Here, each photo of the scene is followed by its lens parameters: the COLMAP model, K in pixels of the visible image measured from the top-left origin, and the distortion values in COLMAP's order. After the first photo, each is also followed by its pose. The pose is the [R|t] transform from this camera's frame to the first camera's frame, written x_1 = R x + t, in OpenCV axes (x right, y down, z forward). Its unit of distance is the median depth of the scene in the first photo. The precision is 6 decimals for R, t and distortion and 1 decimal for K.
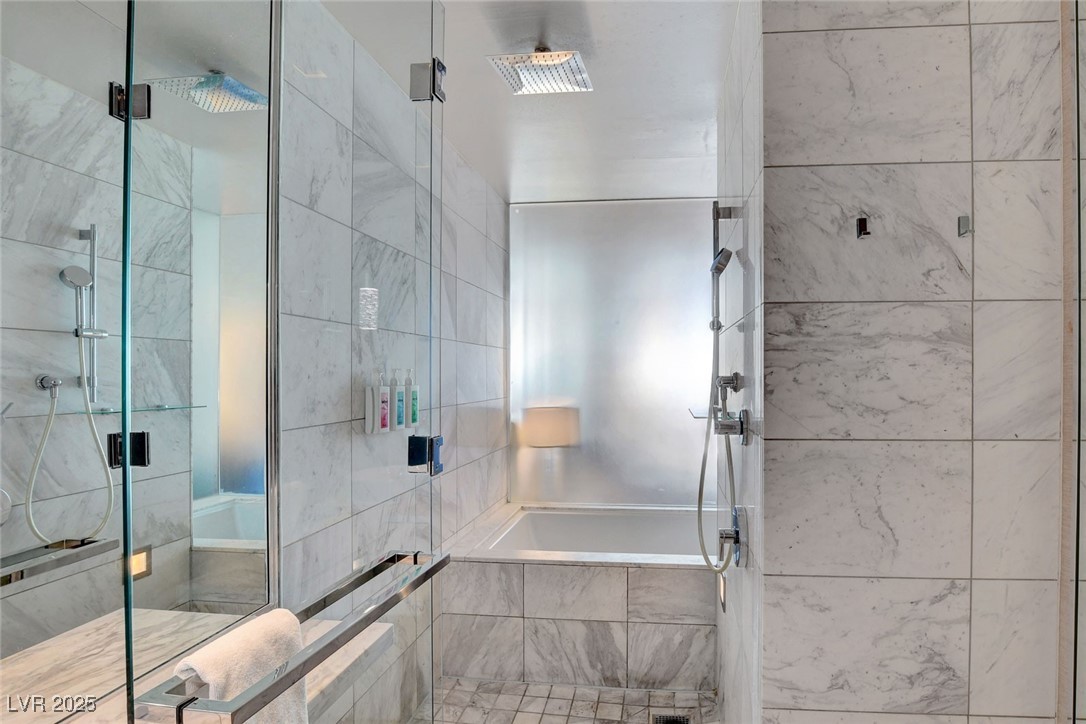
lens RADIAL K [[570.4, 0, 602.9], [0, 570.4, 370.6], [0, 0, 1]] dist [-0.024266, 0.000762]
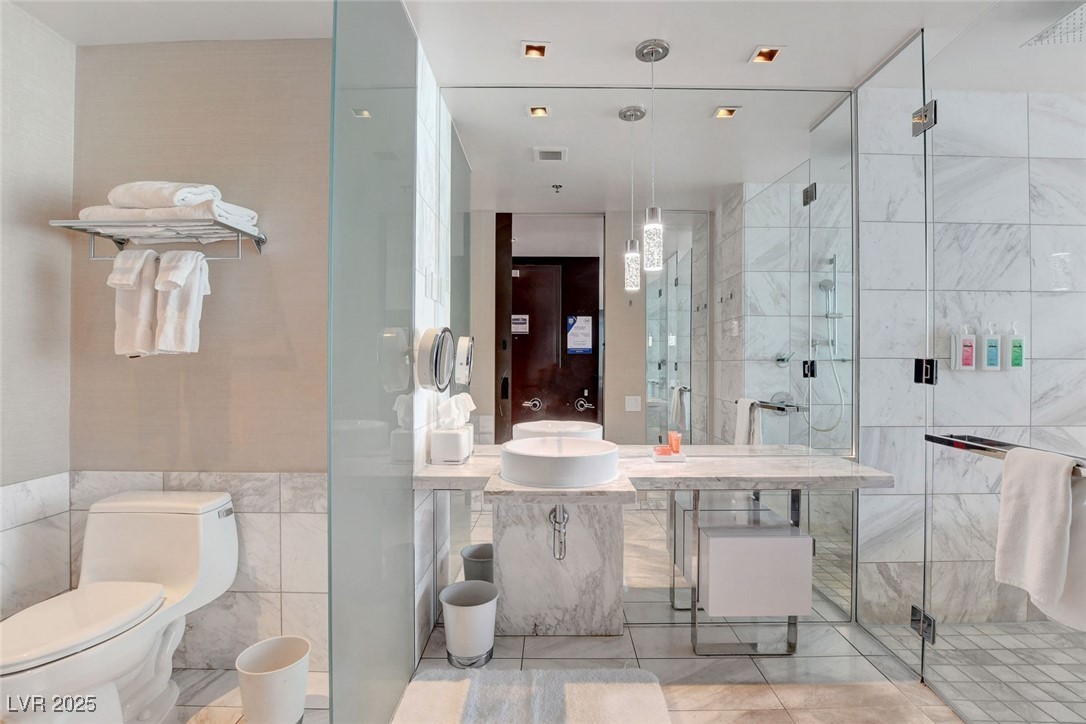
lens RADIAL K [[470.2, 0, 558.9], [0, 470.2, 361.2], [0, 0, 1]] dist [-0.025353, 0.003478]
pose [[0.118127, 0.007047, -0.992973, 0.668903], [0.001691, 0.999972, 0.007298, 0.095613], [0.992997, -0.002541, 0.118112, -0.073156]]
